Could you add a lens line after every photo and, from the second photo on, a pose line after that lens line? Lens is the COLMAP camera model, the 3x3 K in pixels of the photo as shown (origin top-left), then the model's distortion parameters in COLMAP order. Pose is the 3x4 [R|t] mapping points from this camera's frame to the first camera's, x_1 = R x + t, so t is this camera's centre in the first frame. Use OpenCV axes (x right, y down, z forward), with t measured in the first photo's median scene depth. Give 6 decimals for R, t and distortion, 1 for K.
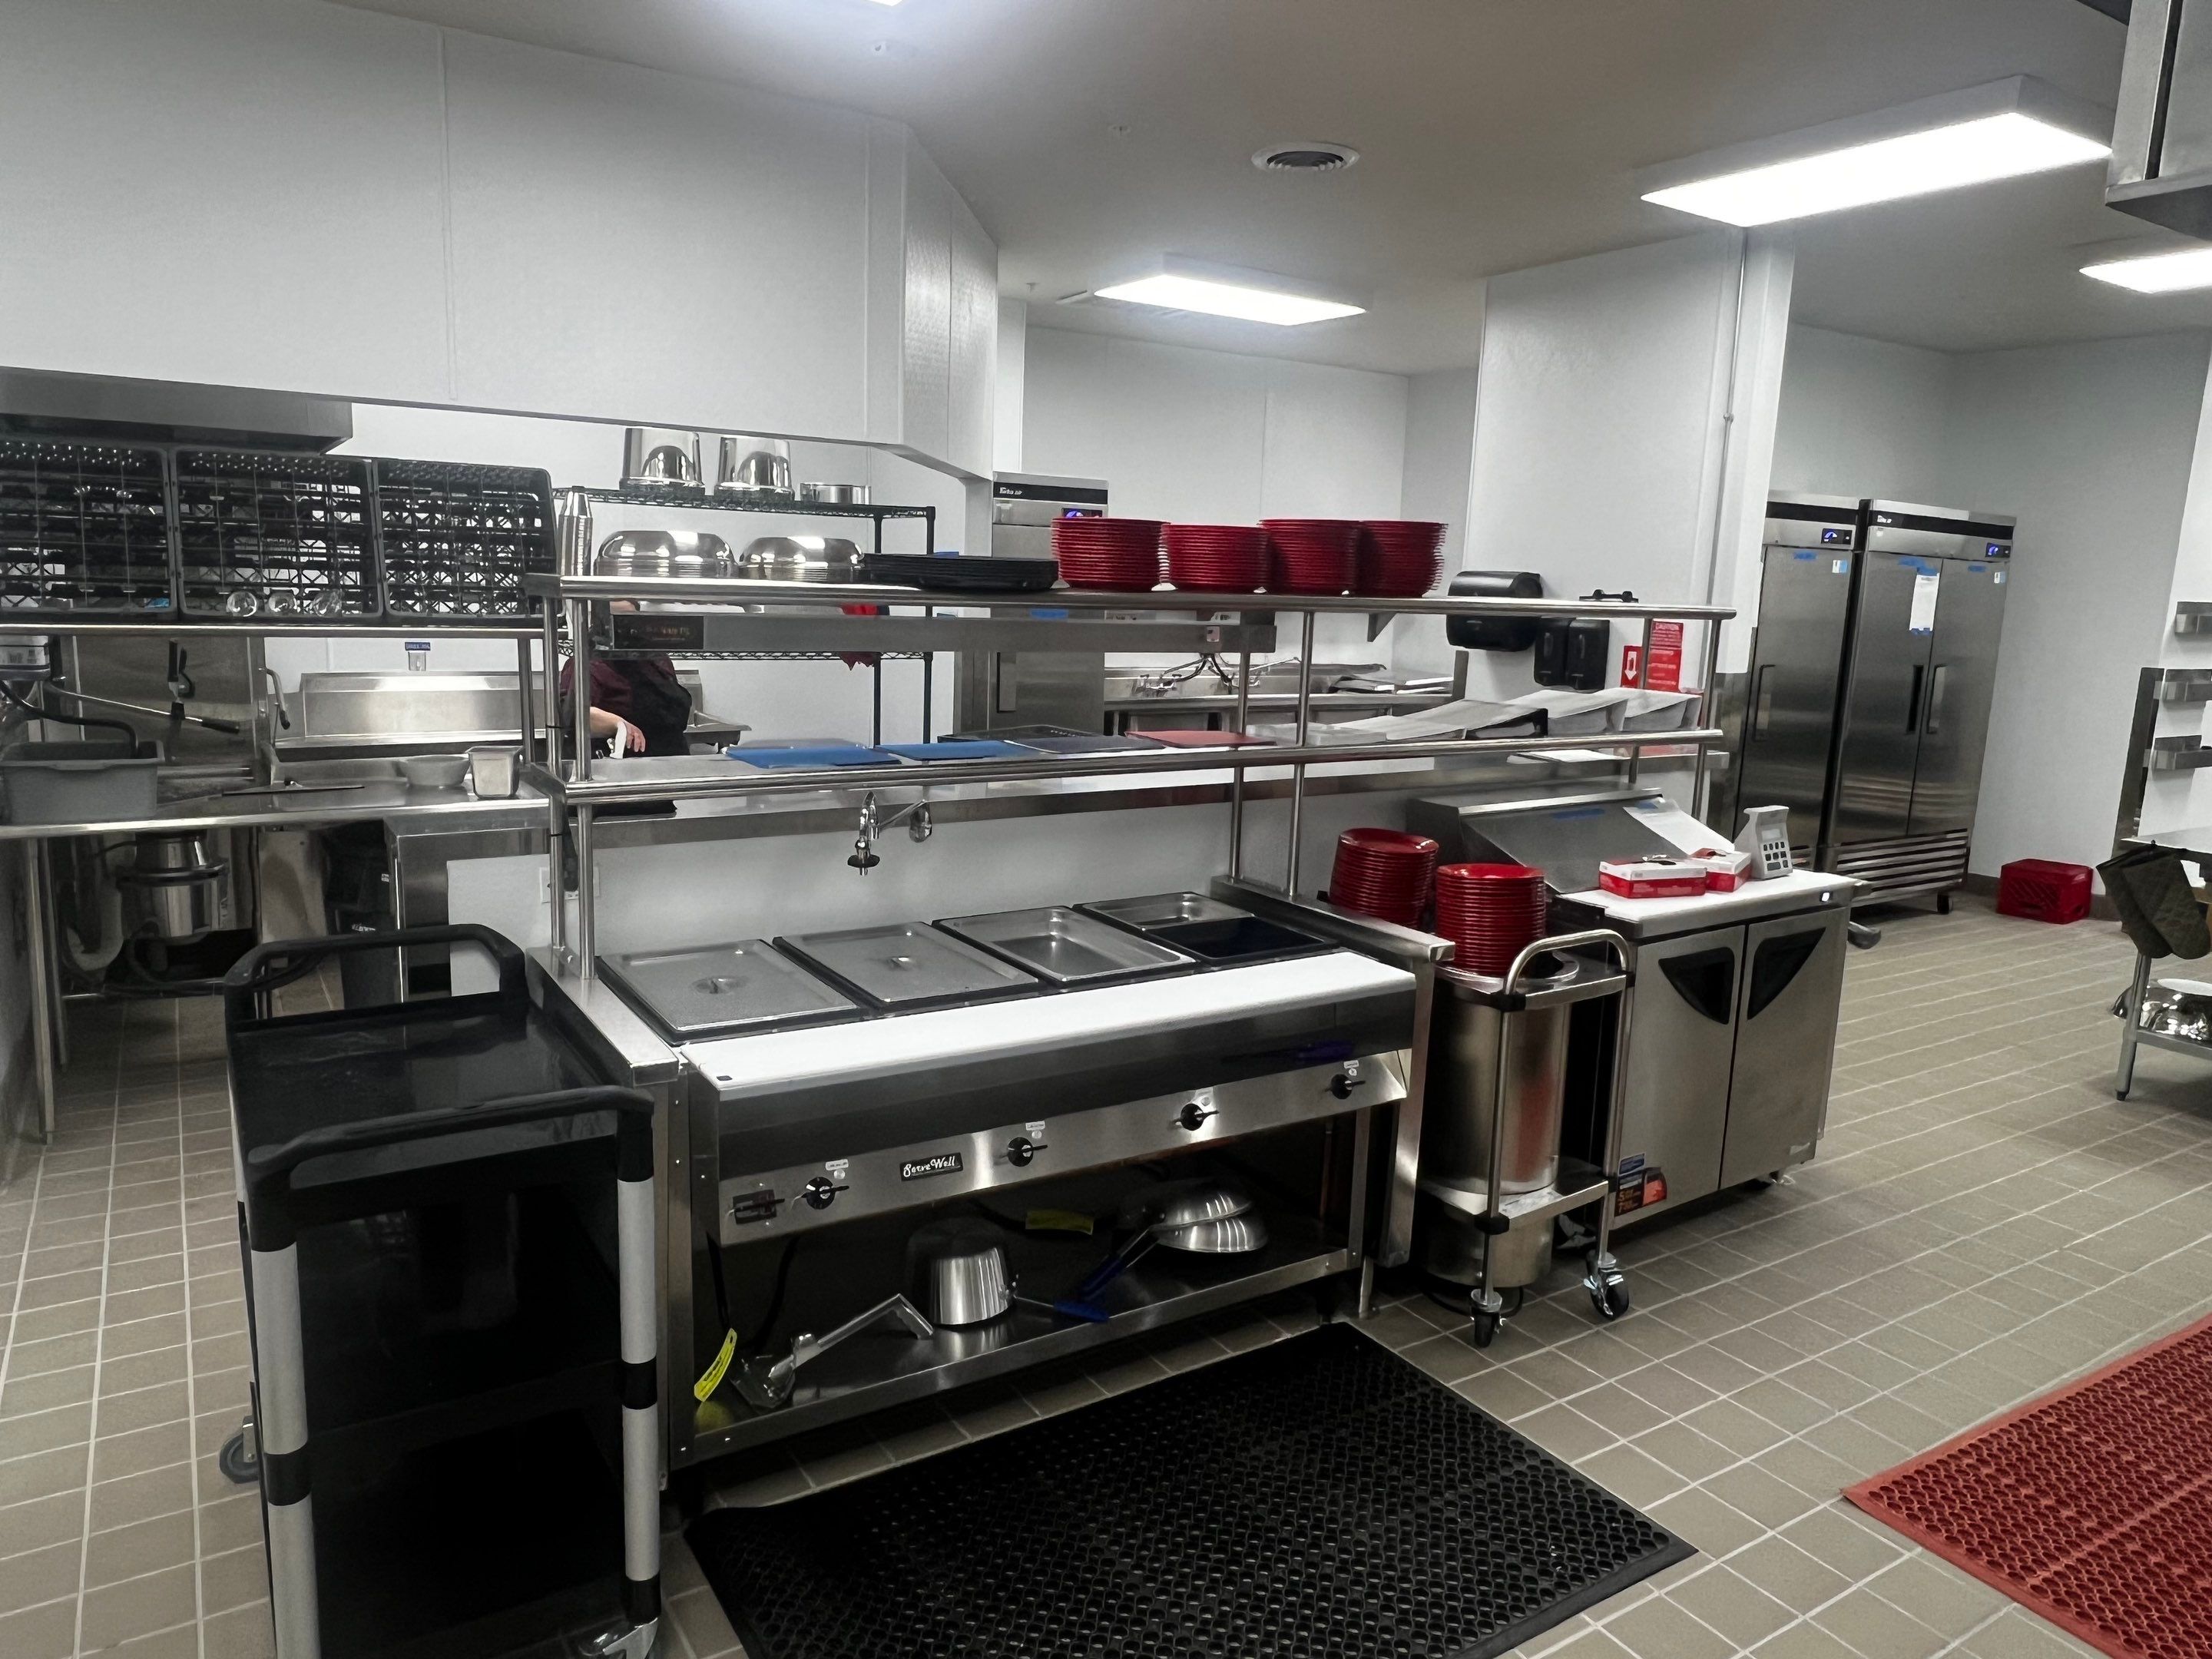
lens RADIAL K [[1459.0, 0, 1099.7], [0, 1459.0, 831.3], [0, 0, 1]] dist [-0.009654, 0.003813]
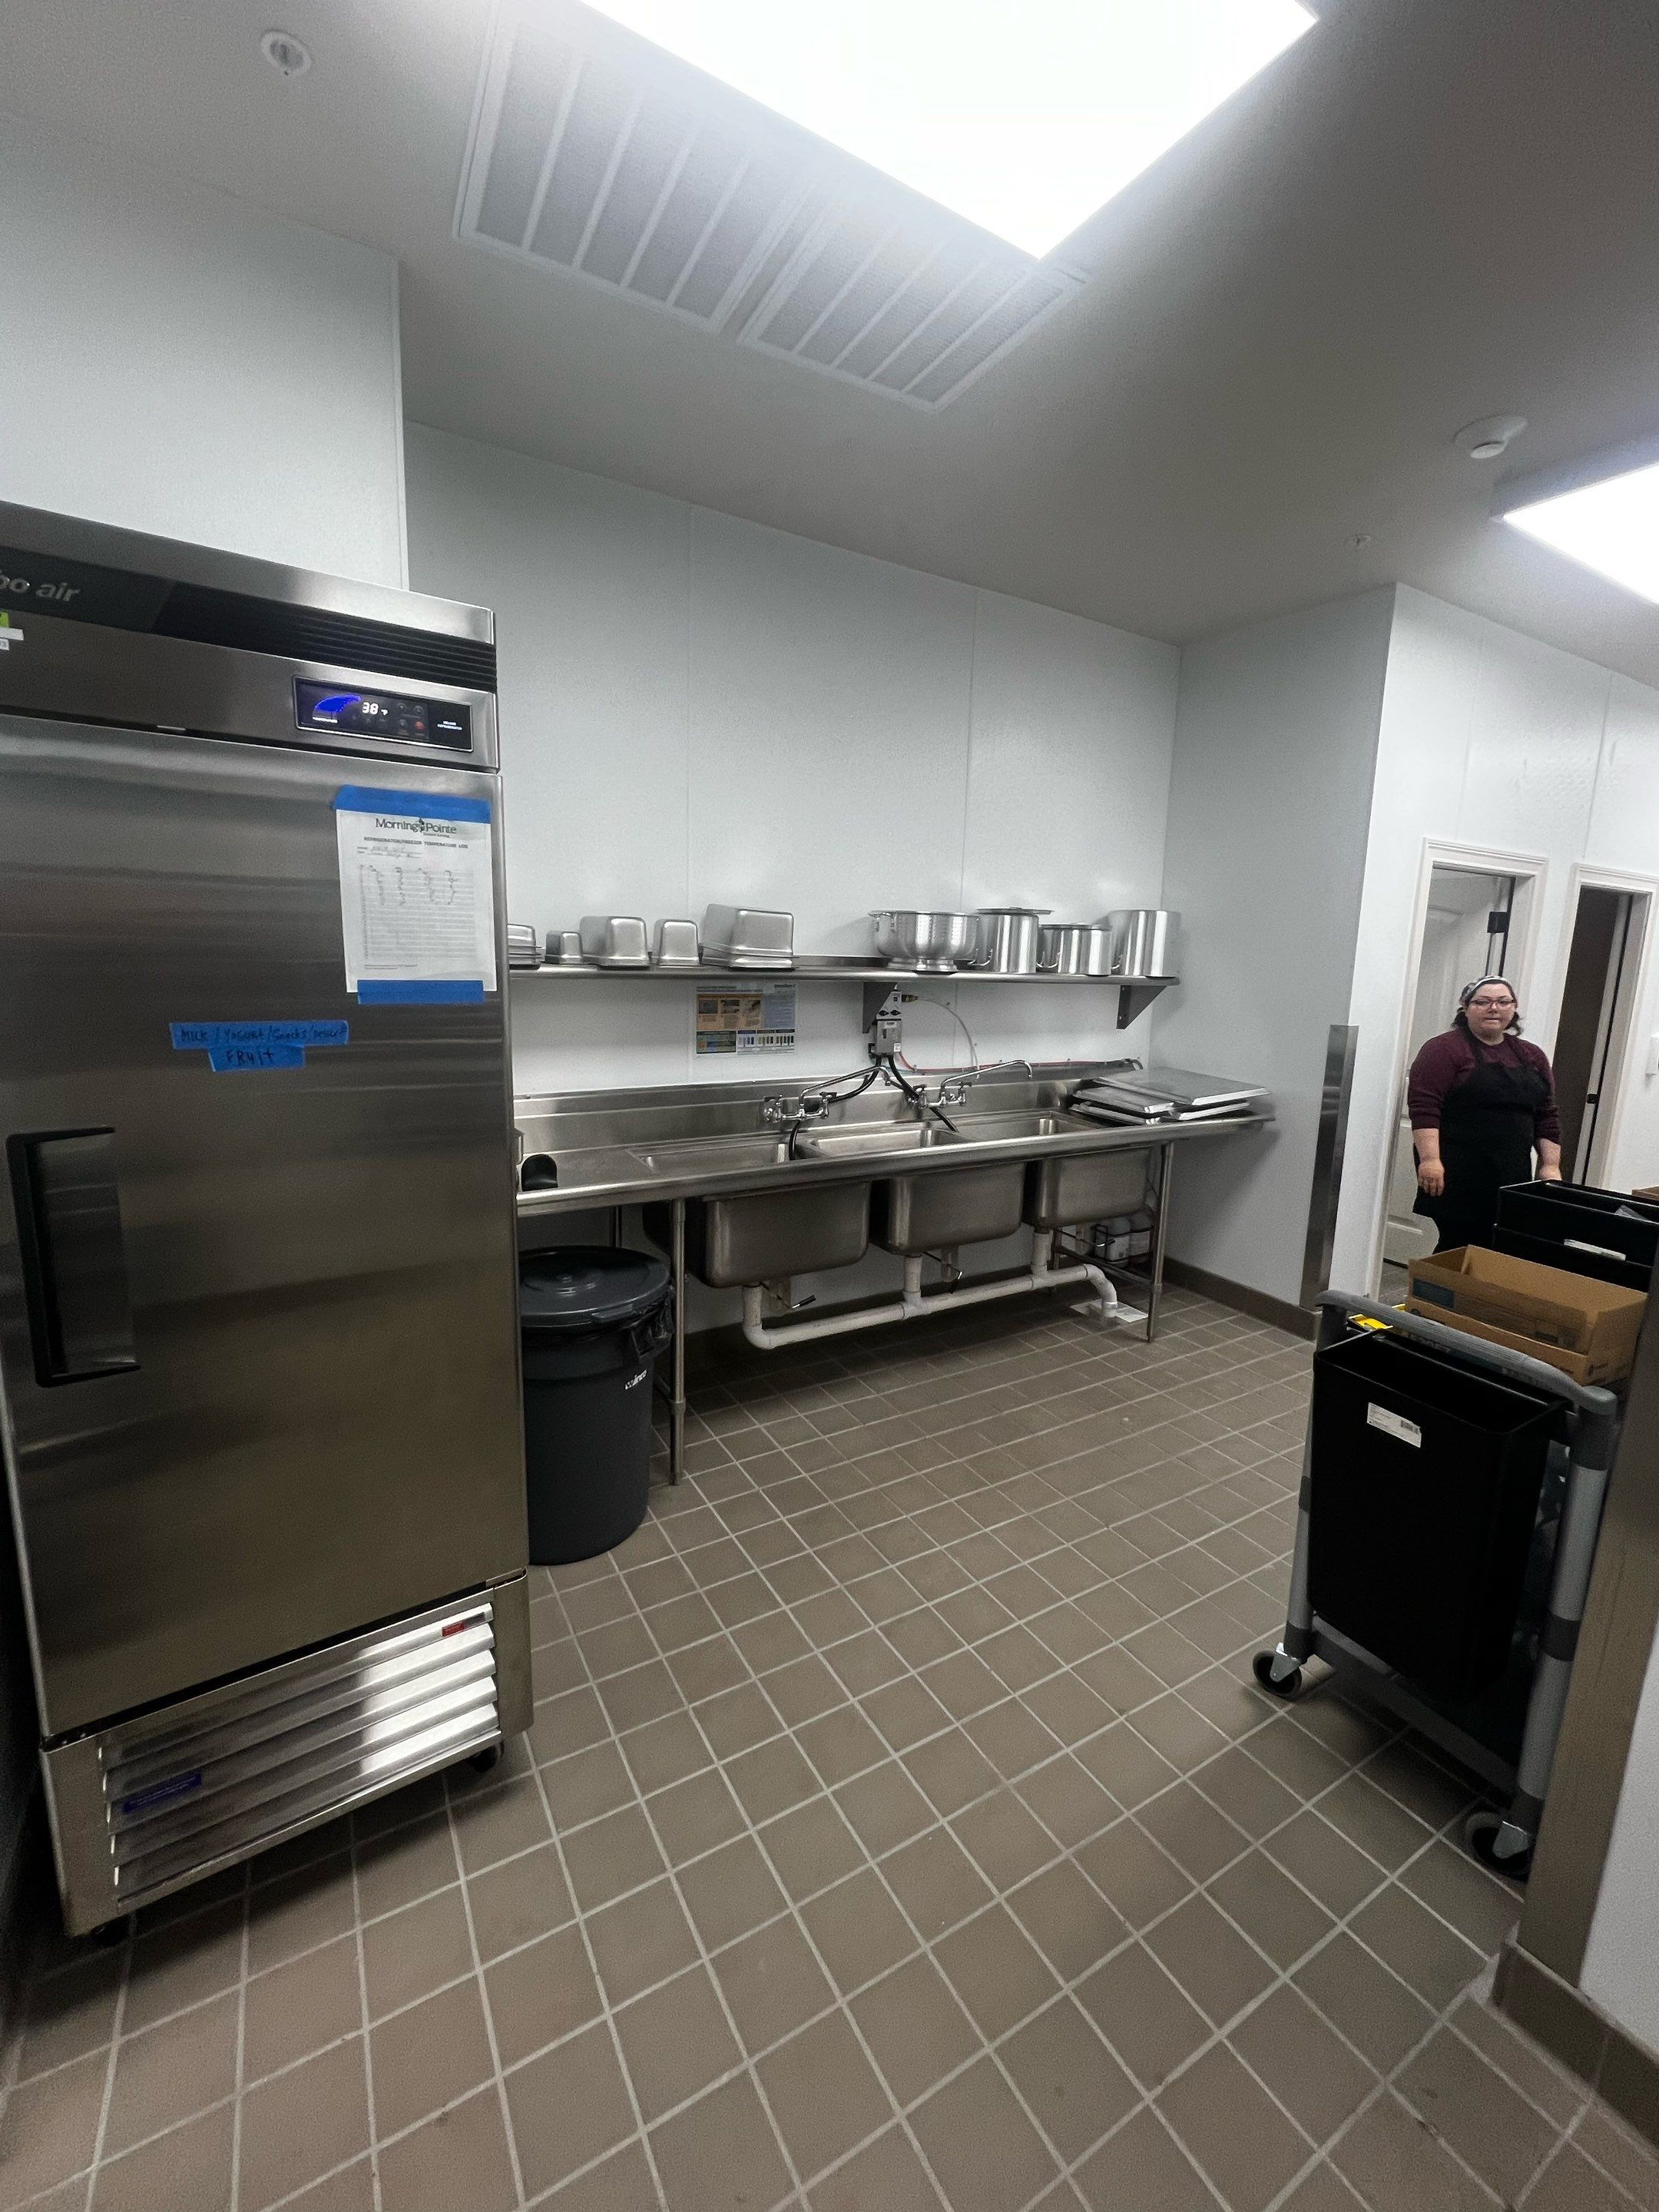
lens RADIAL K [[902.0, 0, 830.9], [0, 902.0, 1105.9], [0, 0, 1]] dist [-0.004463, 0.000477]
pose [[0.999655, 0.011464, -0.023612, 0.057200], [-0.011402, 0.999931, 0.002750, -0.094388], [0.023642, -0.002480, 0.999717, 0.570409]]
